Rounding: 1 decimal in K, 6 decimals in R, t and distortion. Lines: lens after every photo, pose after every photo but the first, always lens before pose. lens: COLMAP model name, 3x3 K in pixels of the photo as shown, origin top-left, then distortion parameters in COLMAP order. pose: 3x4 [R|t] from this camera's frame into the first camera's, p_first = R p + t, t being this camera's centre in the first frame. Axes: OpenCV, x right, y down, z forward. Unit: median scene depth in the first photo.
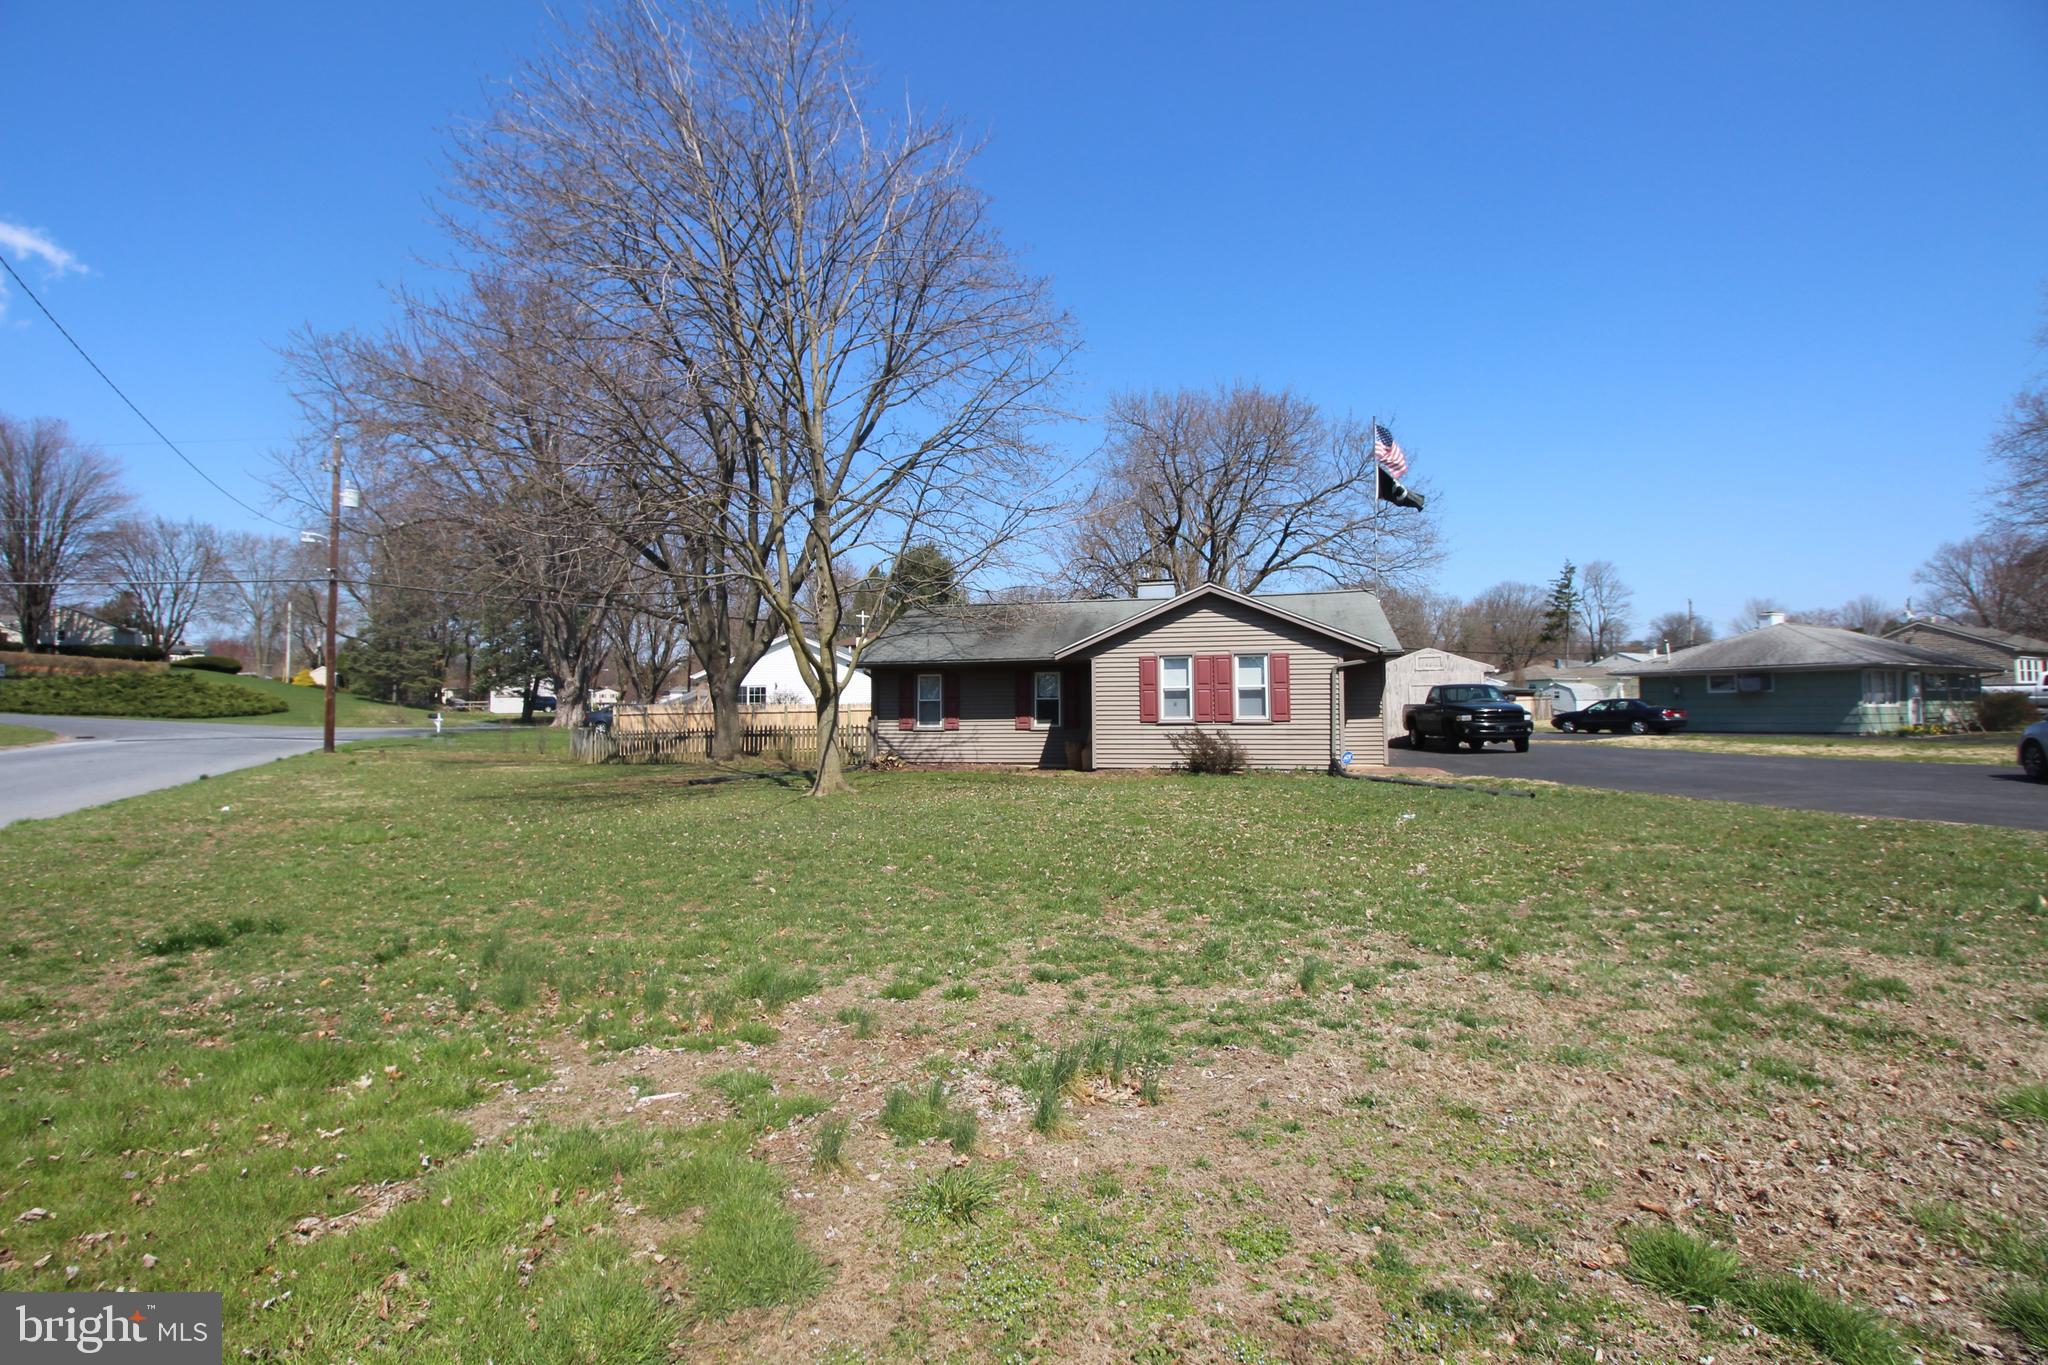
lens RADIAL K [[937.6, 0, 1006.3], [0, 937.6, 686.0], [0, 0, 1]] dist [-0.030853, -0.001718]
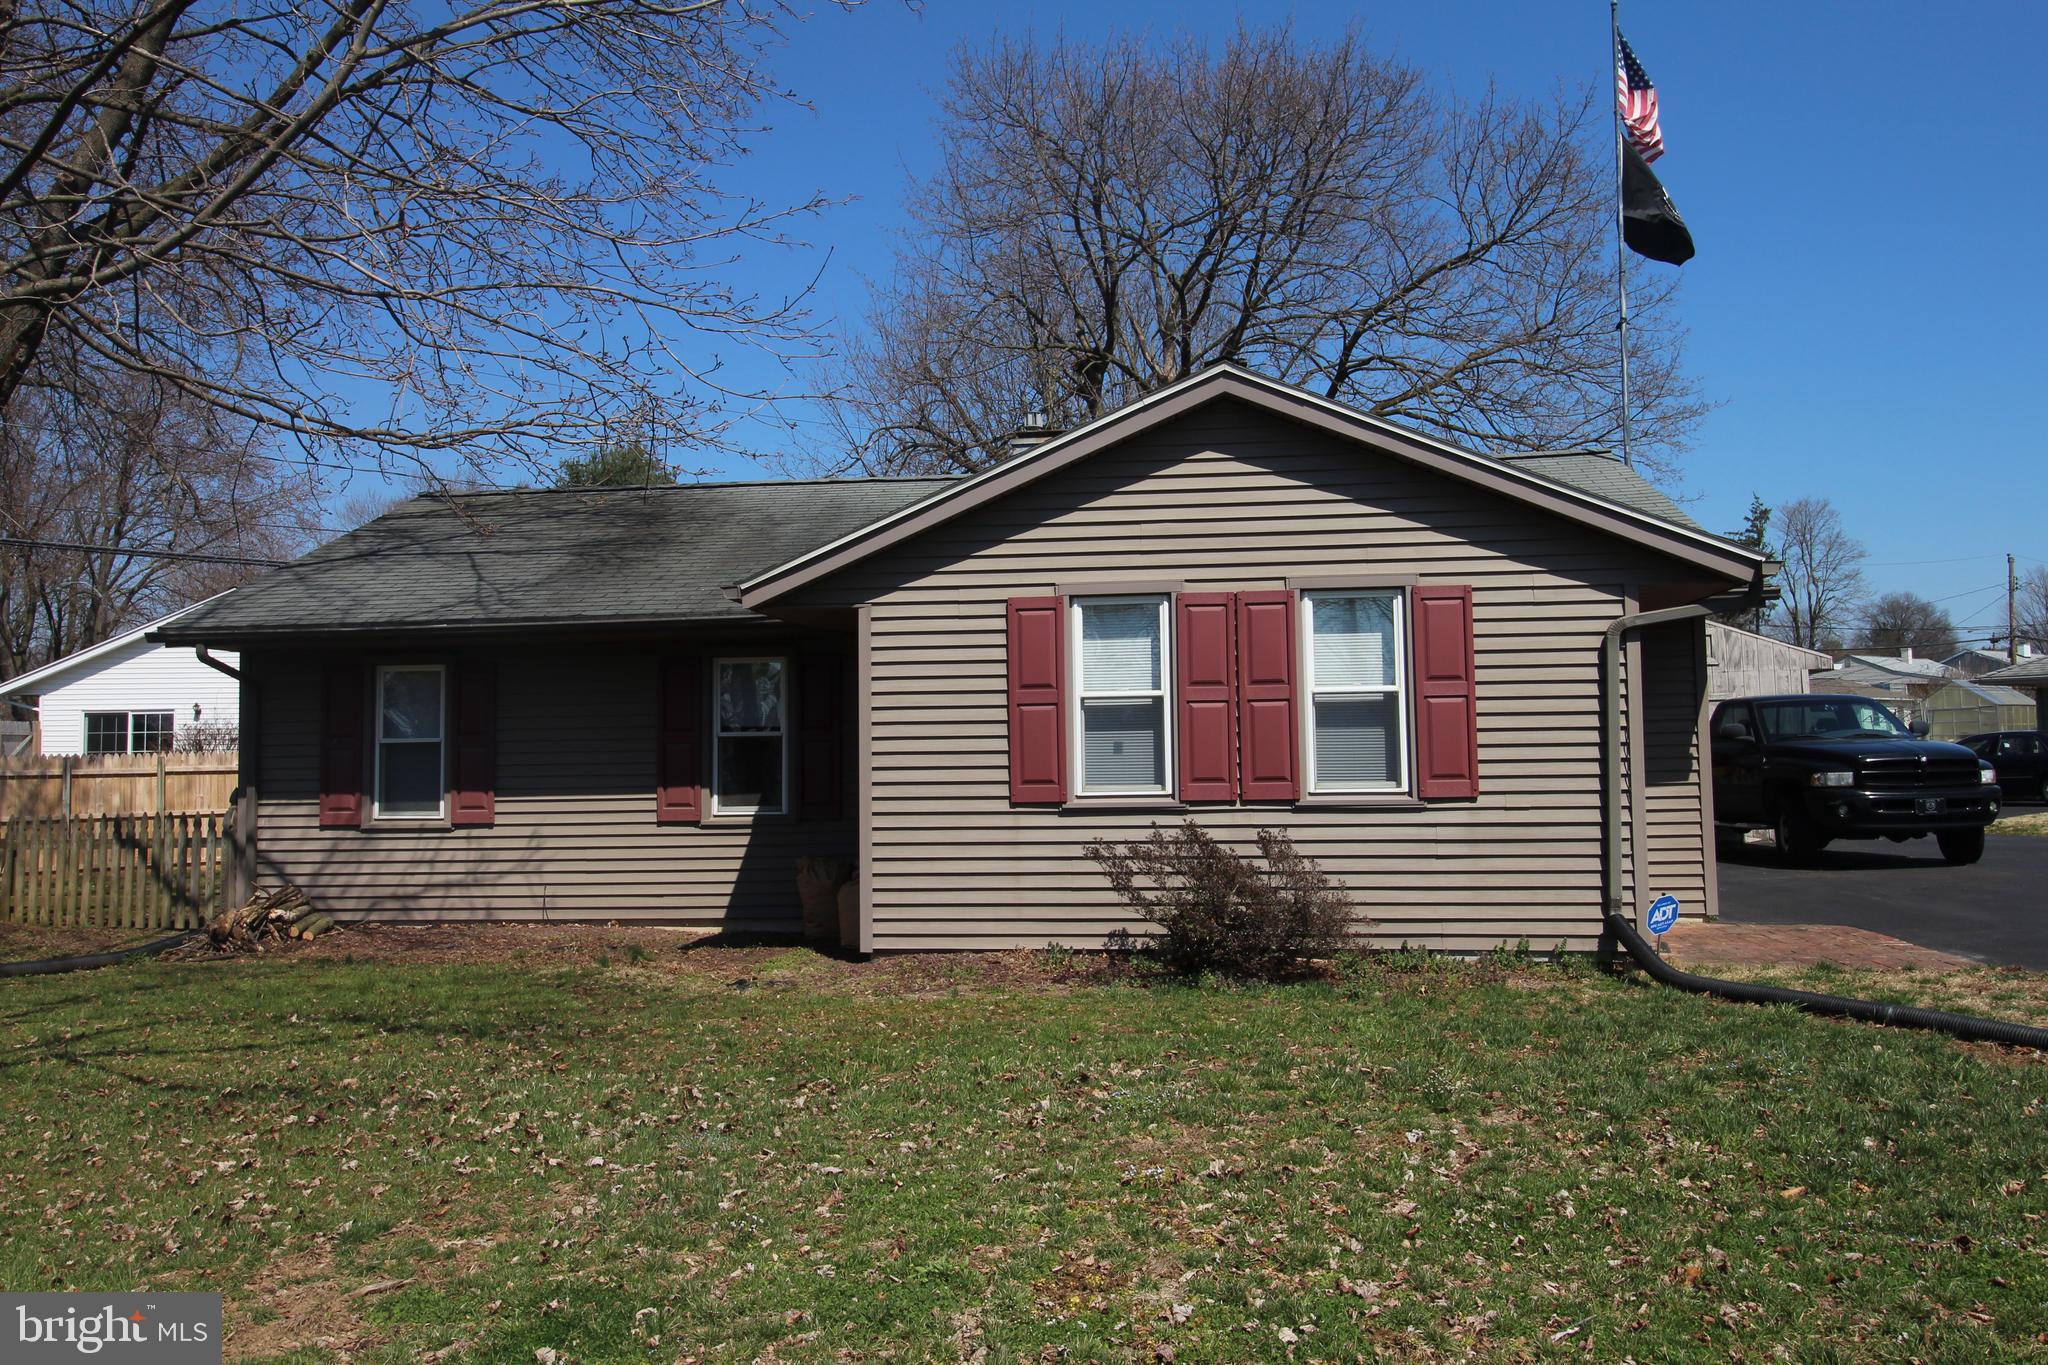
lens RADIAL K [[1618.3, 0, 1025.7], [0, 1618.3, 676.5], [0, 0, 1]] dist [0.001940, 0.000012]
pose [[0.990674, 0.000046, 0.136251, 0.072377], [0.003405, 0.999679, -0.025098, 0.008858], [-0.136208, 0.025328, 0.990356, 0.446839]]
